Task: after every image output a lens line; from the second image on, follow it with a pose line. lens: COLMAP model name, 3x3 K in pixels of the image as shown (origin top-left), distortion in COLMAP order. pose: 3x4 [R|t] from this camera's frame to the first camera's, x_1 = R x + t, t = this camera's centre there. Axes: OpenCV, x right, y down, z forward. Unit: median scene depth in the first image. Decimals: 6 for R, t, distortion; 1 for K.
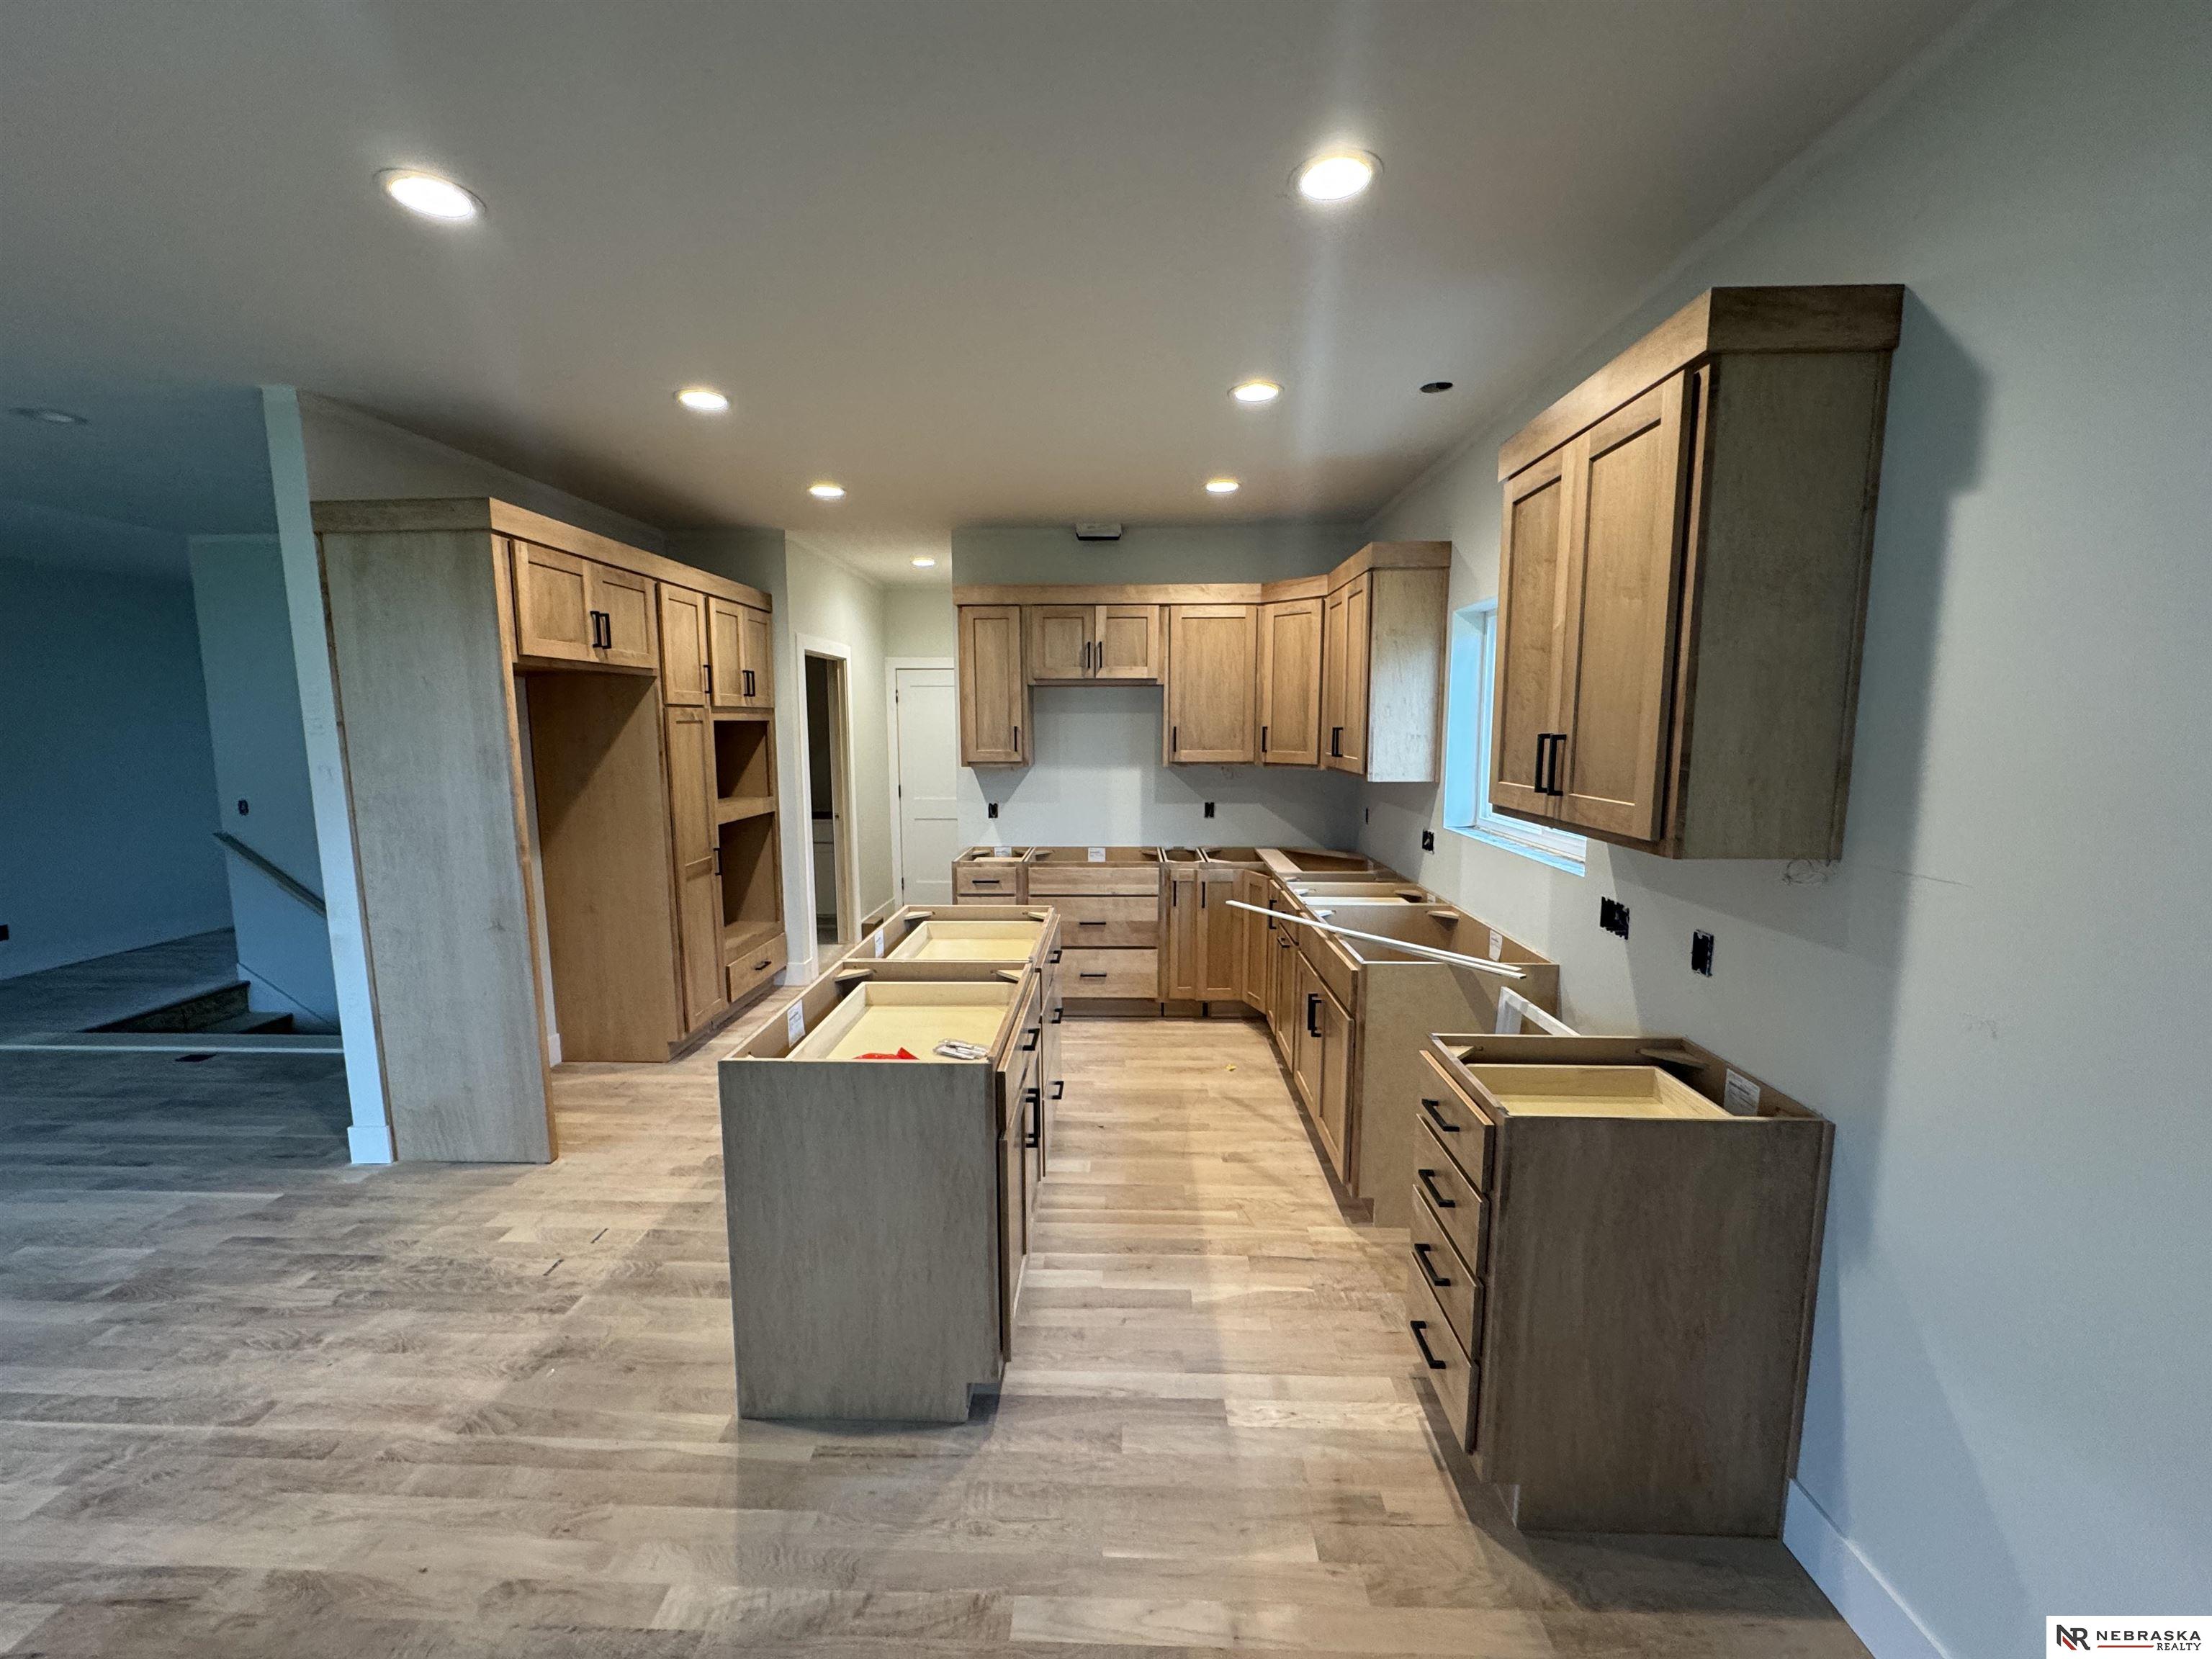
lens RADIAL K [[886.5, 0, 1104.9], [0, 886.5, 834.0], [0, 0, 1]] dist [-0.000768, -0.001125]
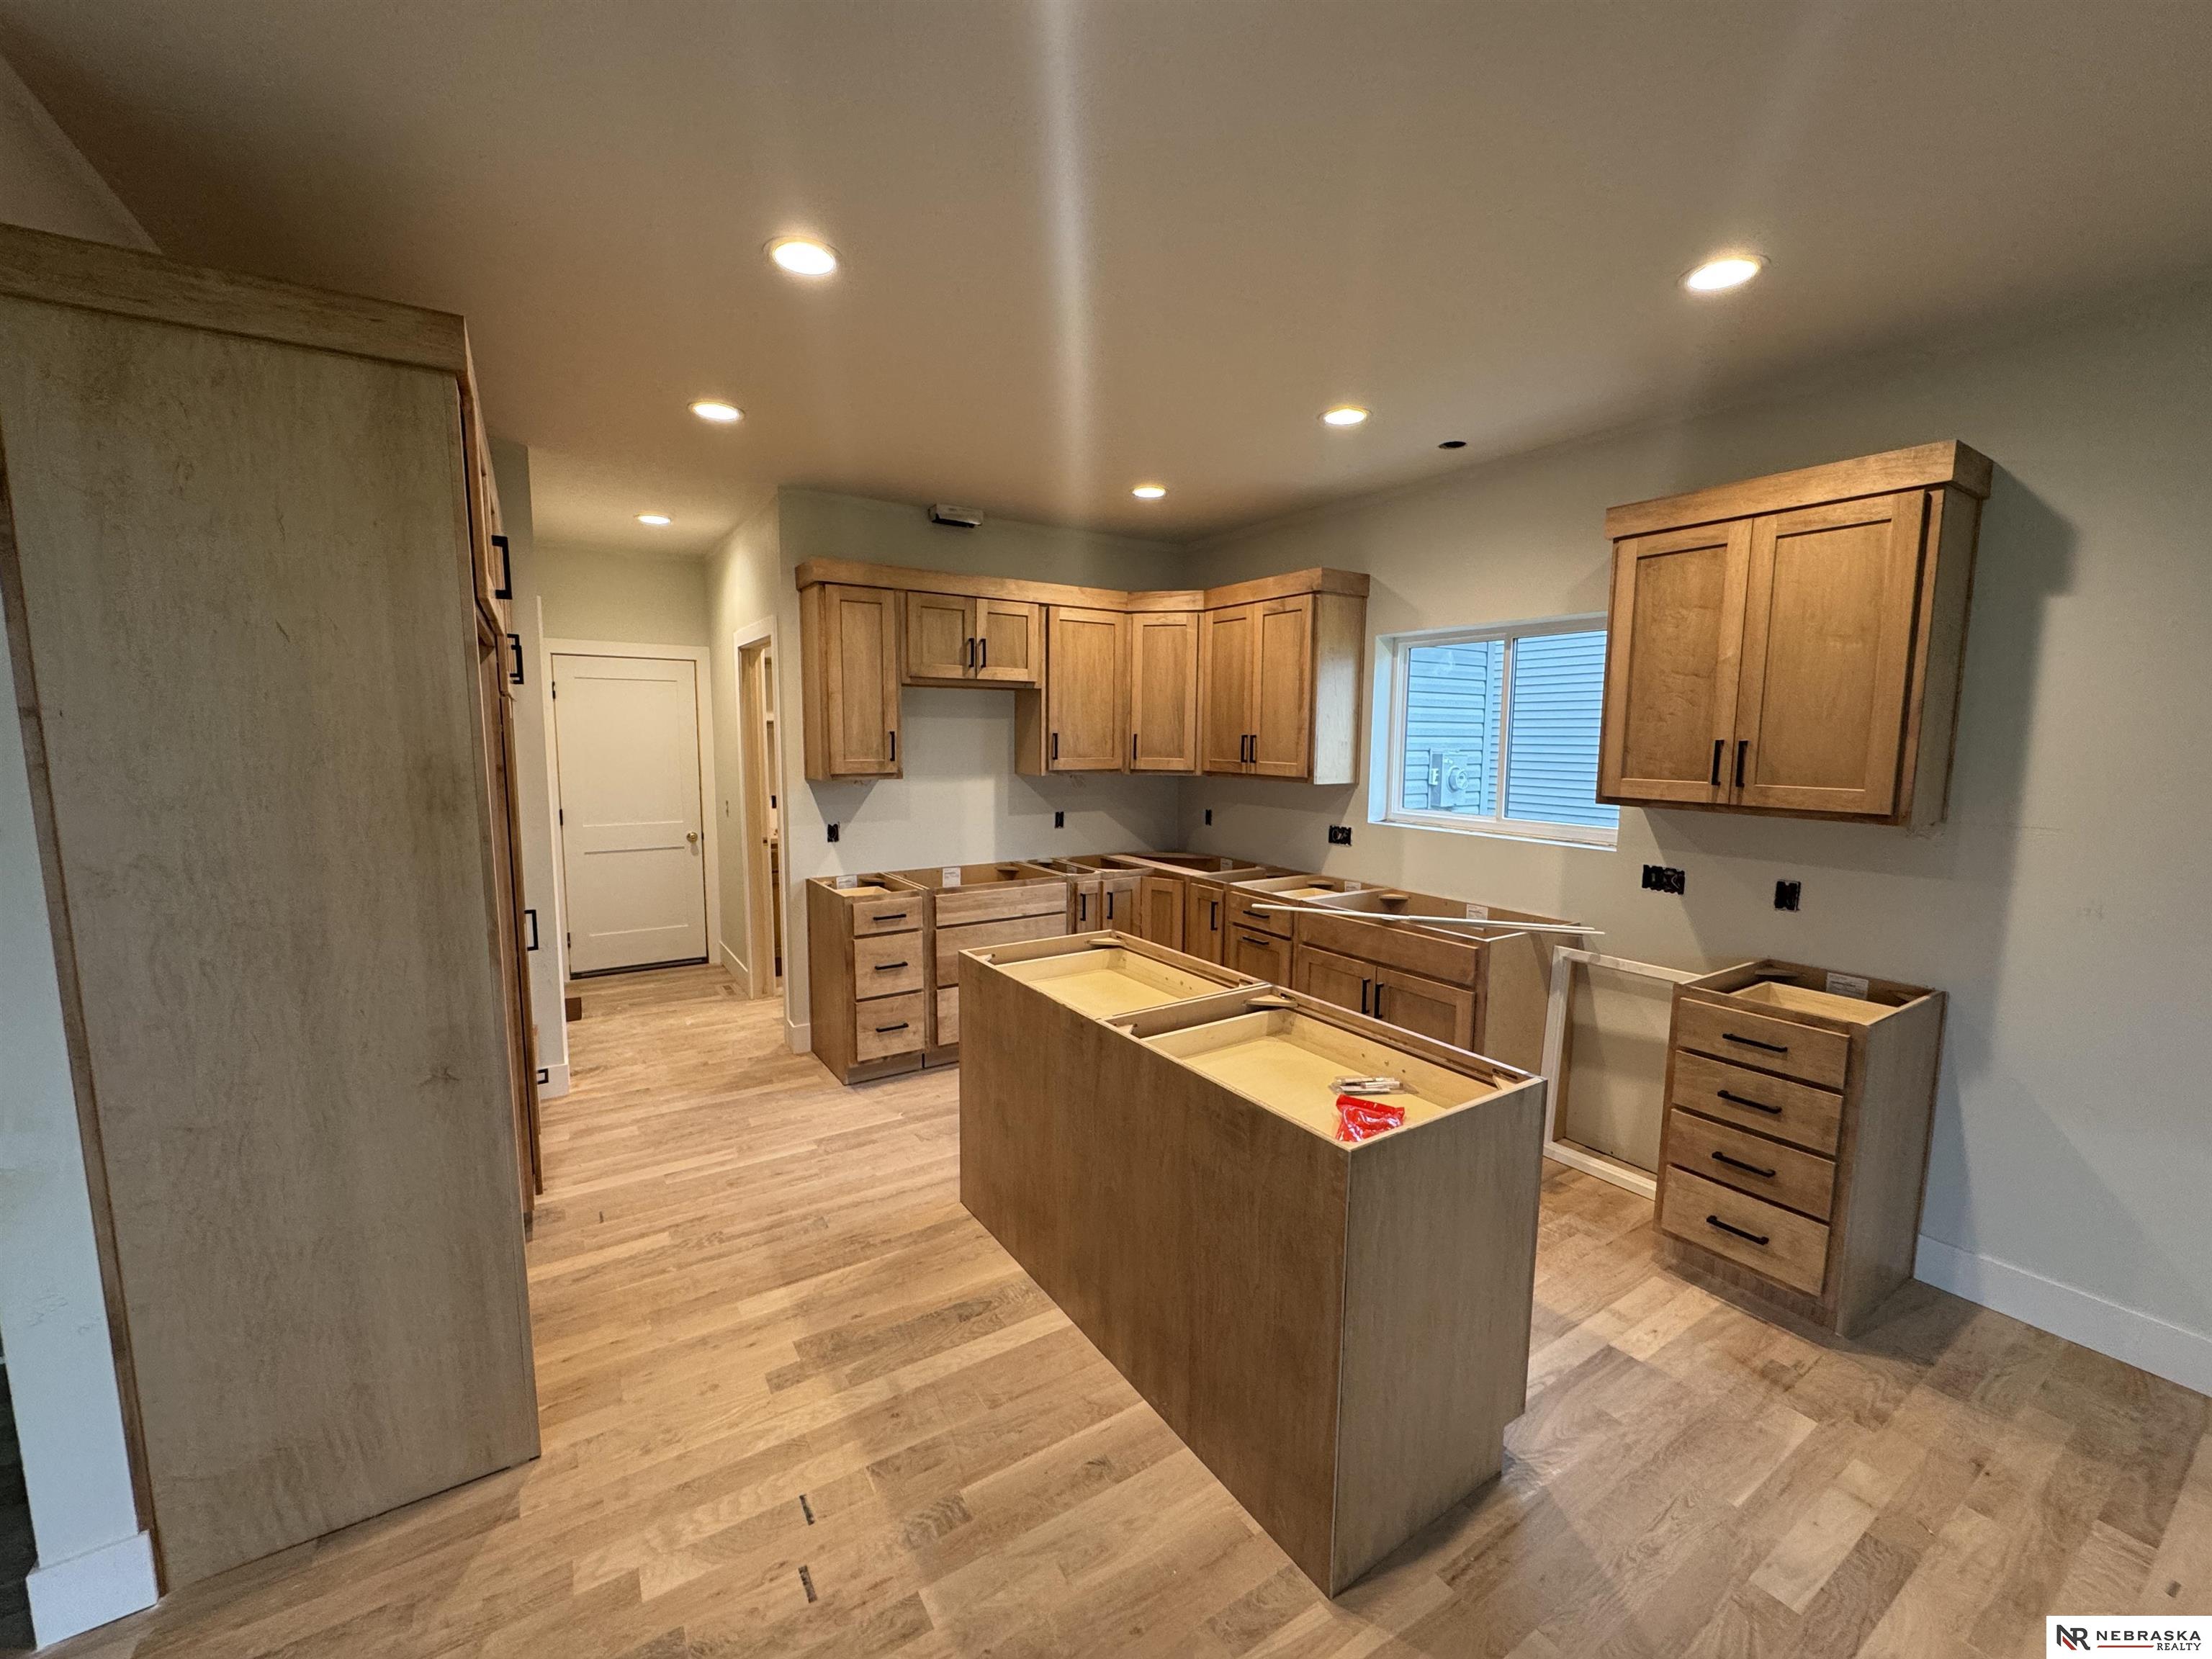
lens RADIAL K [[886.5, 0, 1112.2], [0, 886.5, 833.0], [0, 0, 1]] dist [-0.000768, -0.001125]
pose [[0.820525, -0.056063, 0.568855, -0.432849], [0.062659, 0.998003, 0.007976, -0.018841], [-0.568167, 0.029099, 0.822399, 0.193428]]
